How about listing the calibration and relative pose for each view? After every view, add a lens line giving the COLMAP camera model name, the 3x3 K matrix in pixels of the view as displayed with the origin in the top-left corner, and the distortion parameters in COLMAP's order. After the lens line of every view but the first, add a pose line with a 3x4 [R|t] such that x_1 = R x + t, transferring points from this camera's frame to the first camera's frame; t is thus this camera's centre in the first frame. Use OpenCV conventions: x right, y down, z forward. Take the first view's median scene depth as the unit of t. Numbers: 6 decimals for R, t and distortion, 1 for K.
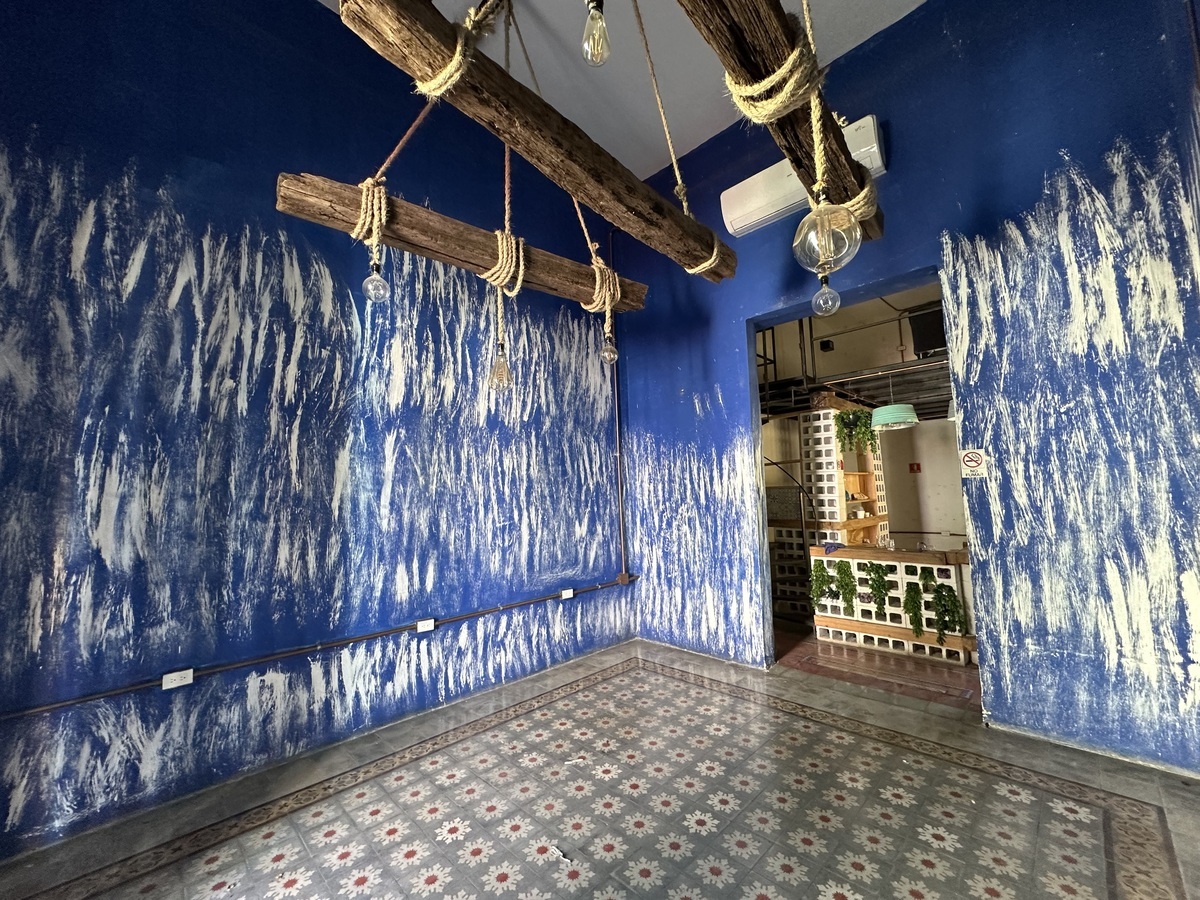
lens RADIAL K [[479.8, 0, 599.2], [0, 479.8, 447.0], [0, 0, 1]] dist [-0.006350, 0.001643]
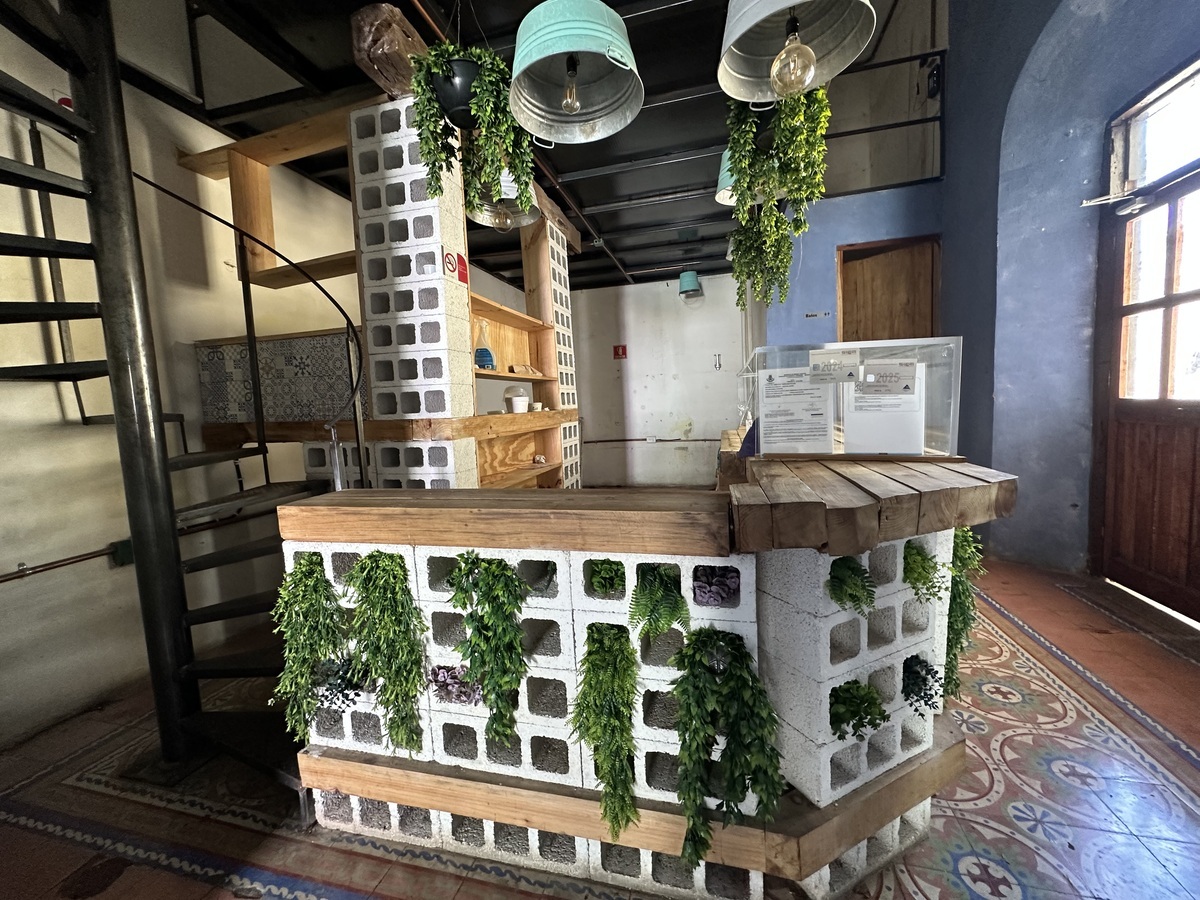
lens RADIAL K [[479.8, 0, 598.9], [0, 479.8, 448.2], [0, 0, 1]] dist [-0.006350, 0.001643]
pose [[0.855489, -0.058160, 0.514544, 0.537945], [-0.029129, 0.986694, 0.159959, 0.154534], [-0.517001, -0.151831, 0.842412, 0.821193]]
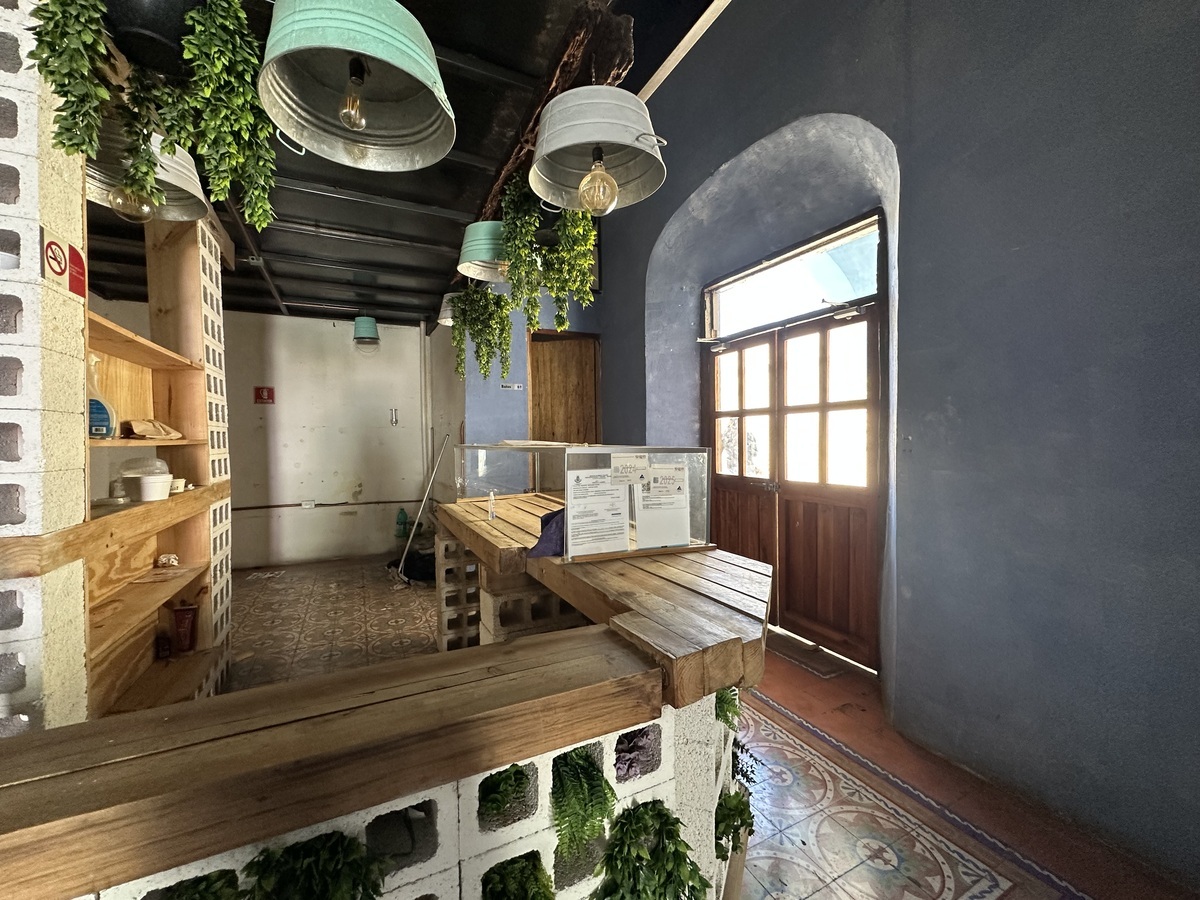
lens RADIAL K [[479.8, 0, 598.1], [0, 479.8, 447.7], [0, 0, 1]] dist [-0.006350, 0.001643]
pose [[0.299326, 0.009313, 0.954105, 0.501998], [-0.092480, 0.995528, 0.019296, 0.124631], [-0.949659, -0.094012, 0.298849, 0.950699]]
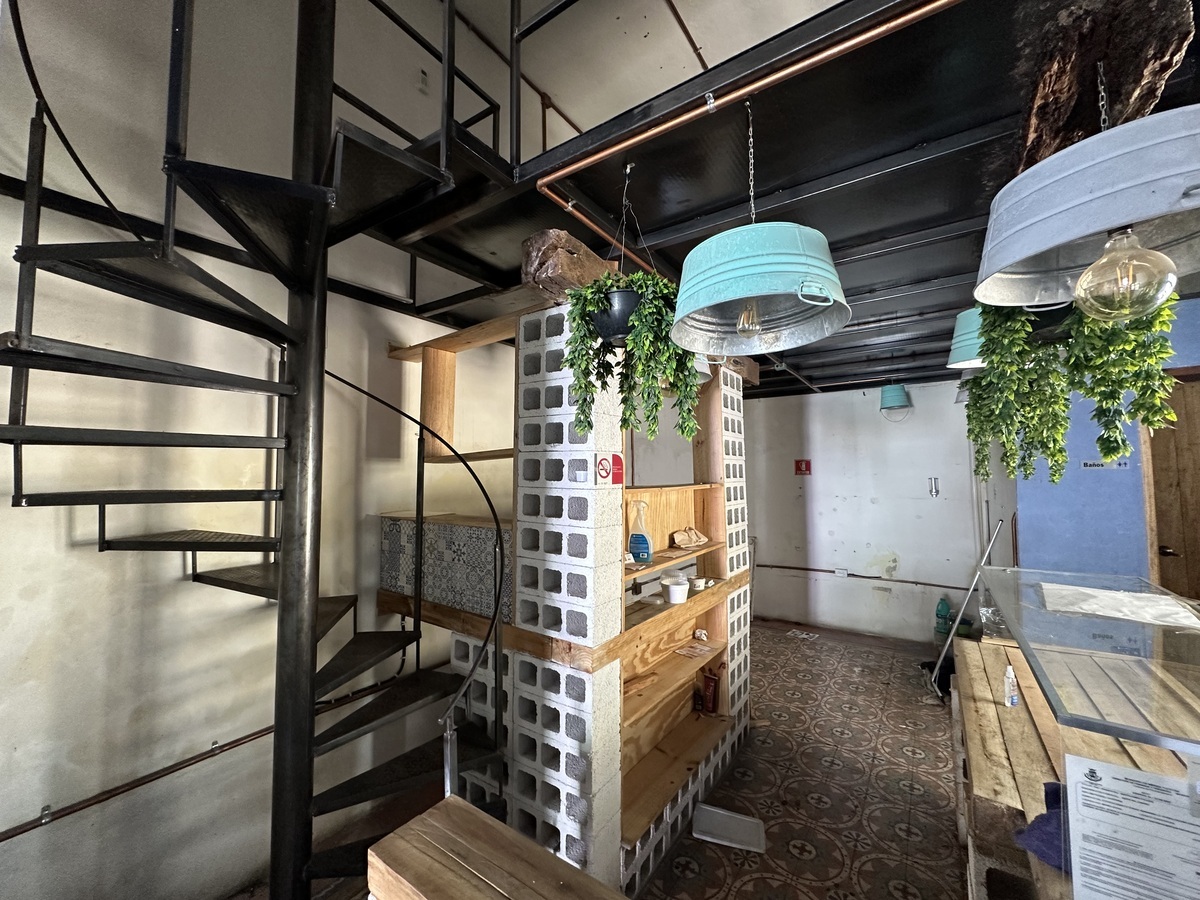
lens RADIAL K [[479.8, 0, 599.7], [0, 479.8, 447.5], [0, 0, 1]] dist [-0.006350, 0.001643]
pose [[0.981170, 0.036372, 0.189689, 0.583396], [-0.043933, 0.998393, 0.035805, 0.014133], [-0.188082, -0.043464, 0.981191, 0.911459]]
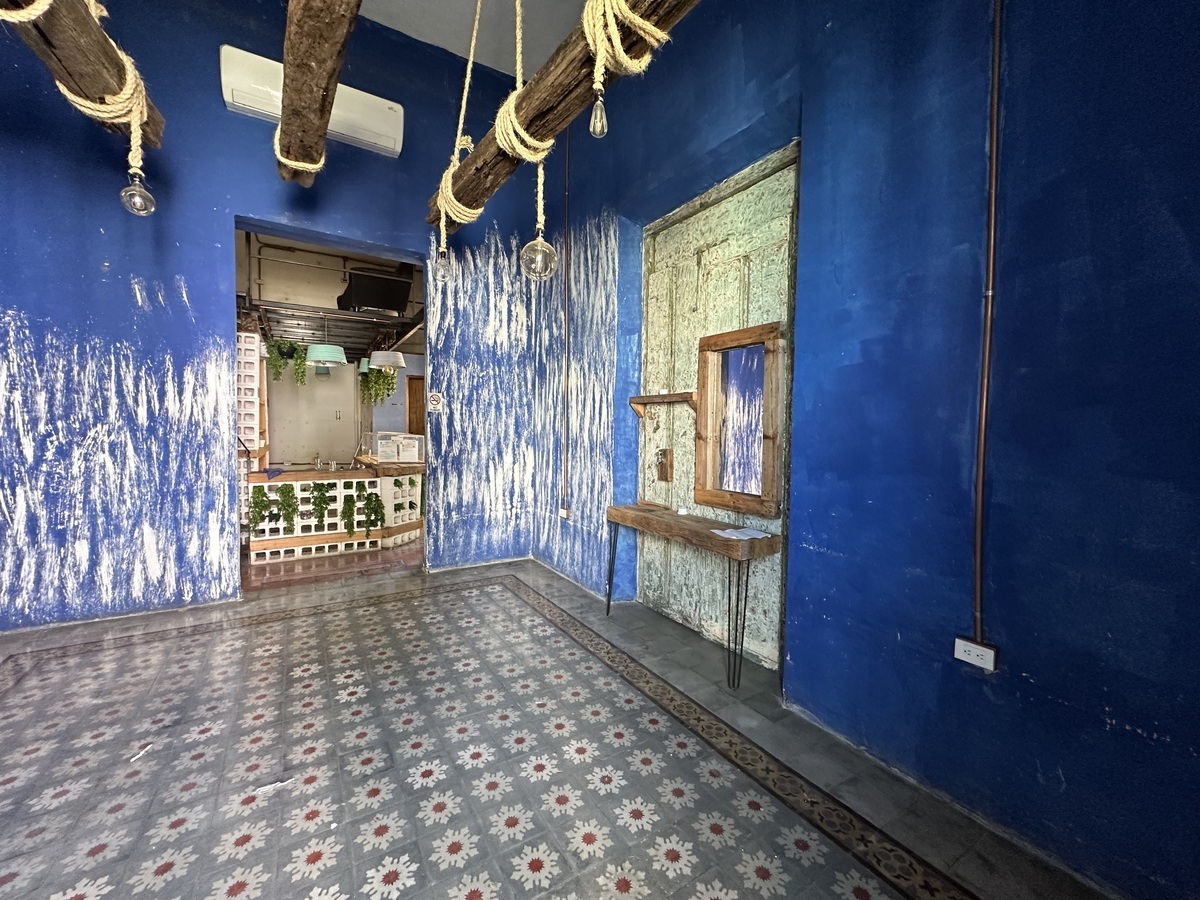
lens RADIAL K [[479.8, 0, 598.1], [0, 479.8, 447.3], [0, 0, 1]] dist [-0.006350, 0.001643]
pose [[0.216174, -0.006268, 0.976335, -0.414194], [-0.115969, 0.992736, 0.032050, 0.049781], [-0.969443, -0.120153, 0.213877, 0.135100]]
